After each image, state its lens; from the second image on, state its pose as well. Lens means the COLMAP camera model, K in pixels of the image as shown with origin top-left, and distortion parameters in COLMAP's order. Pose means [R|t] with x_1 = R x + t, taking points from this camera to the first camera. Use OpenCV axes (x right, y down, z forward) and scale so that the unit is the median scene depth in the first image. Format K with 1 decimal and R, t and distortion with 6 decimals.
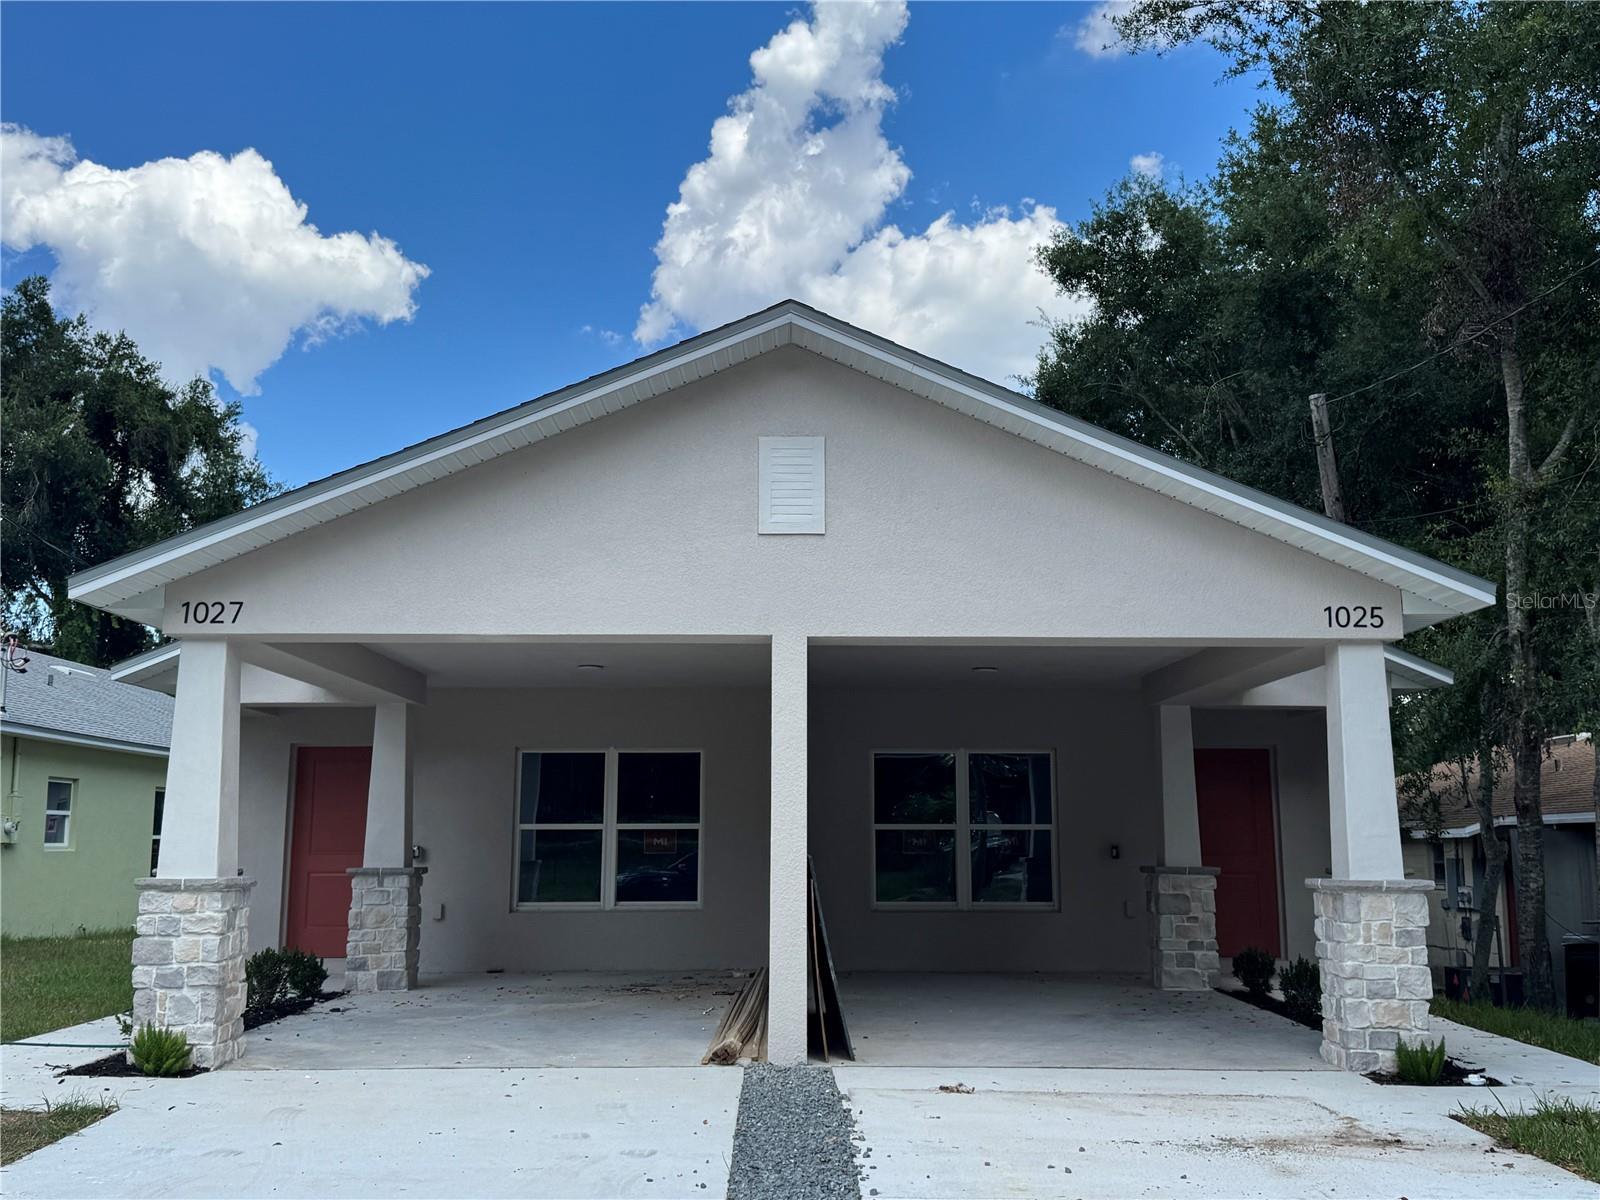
lens RADIAL K [[1608.1, 0, 800.0], [0, 1608.1, 600.0], [0, 0, 1]] dist [0.222673, -0.560613]
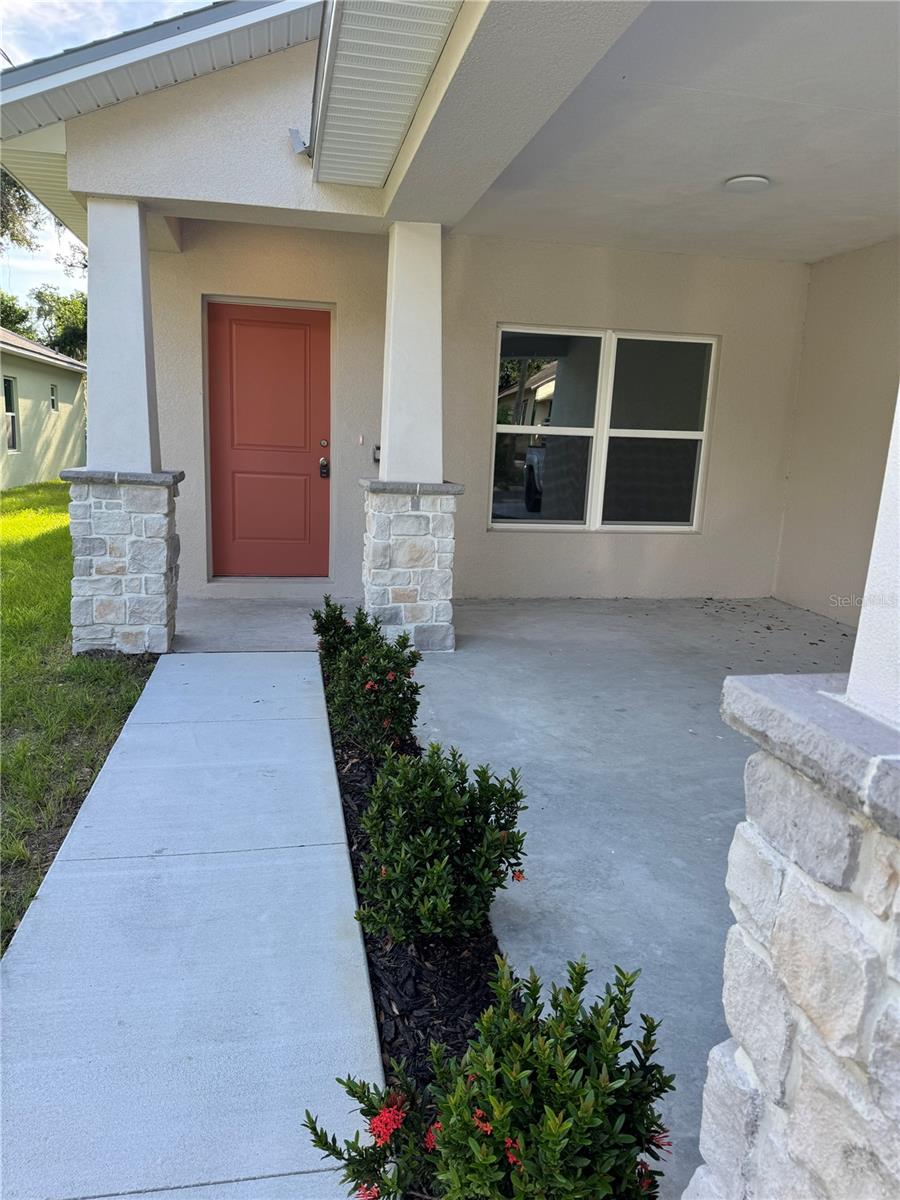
lens RADIAL K [[848.2, 0, 450.0], [0, 848.2, 600.0], [0, 0, 1]] dist [0.125082, -0.179602]
pose [[0.982228, 0.002187, 0.187676, -0.312324], [-0.064873, 0.942260, 0.328539, 0.093439], [-0.176121, -0.334875, 0.925656, 0.658730]]
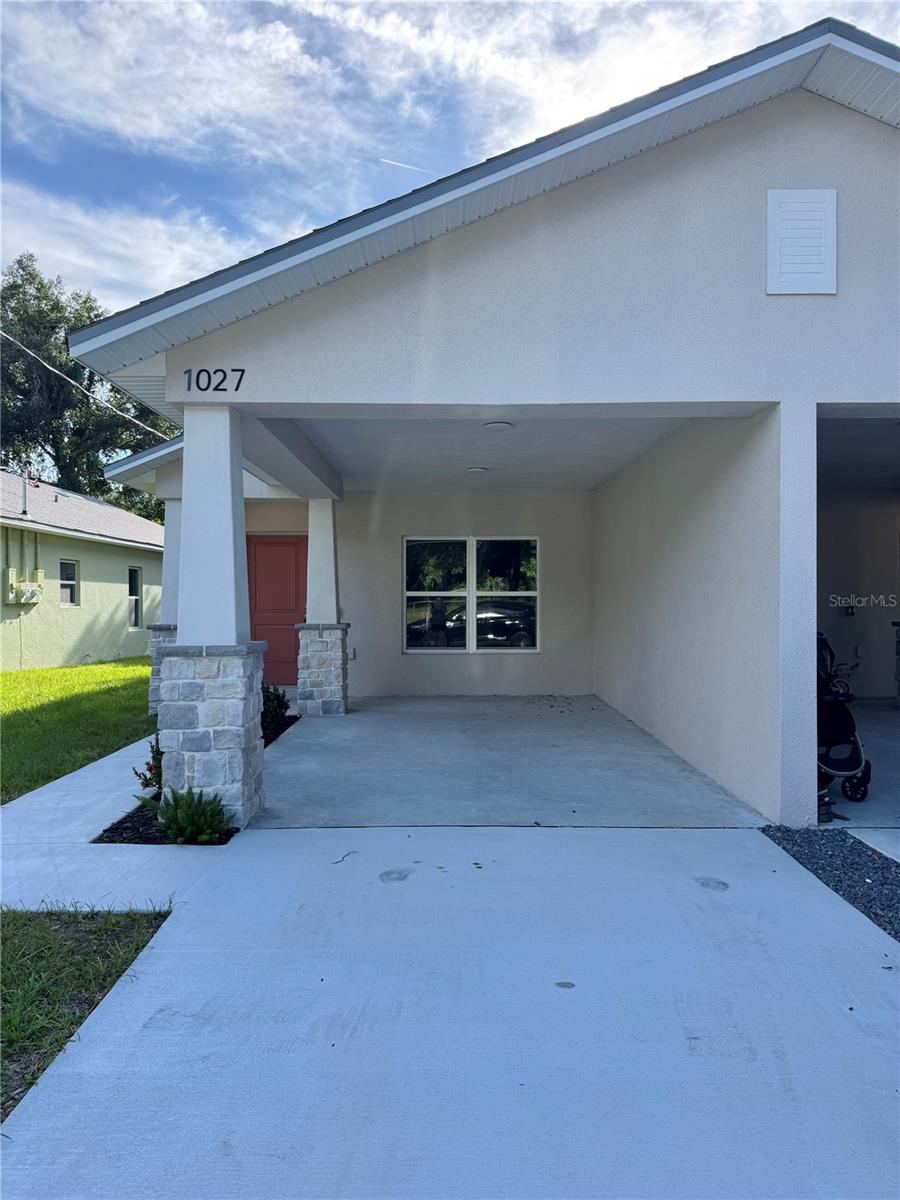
lens RADIAL K [[848.2, 0, 450.0], [0, 848.2, 600.0], [0, 0, 1]] dist [0.125082, -0.179602]
pose [[0.999994, -0.002580, -0.002216, -0.152298], [0.002882, 0.988813, 0.149132, 0.043715], [0.001806, -0.149137, 0.988815, 0.329959]]
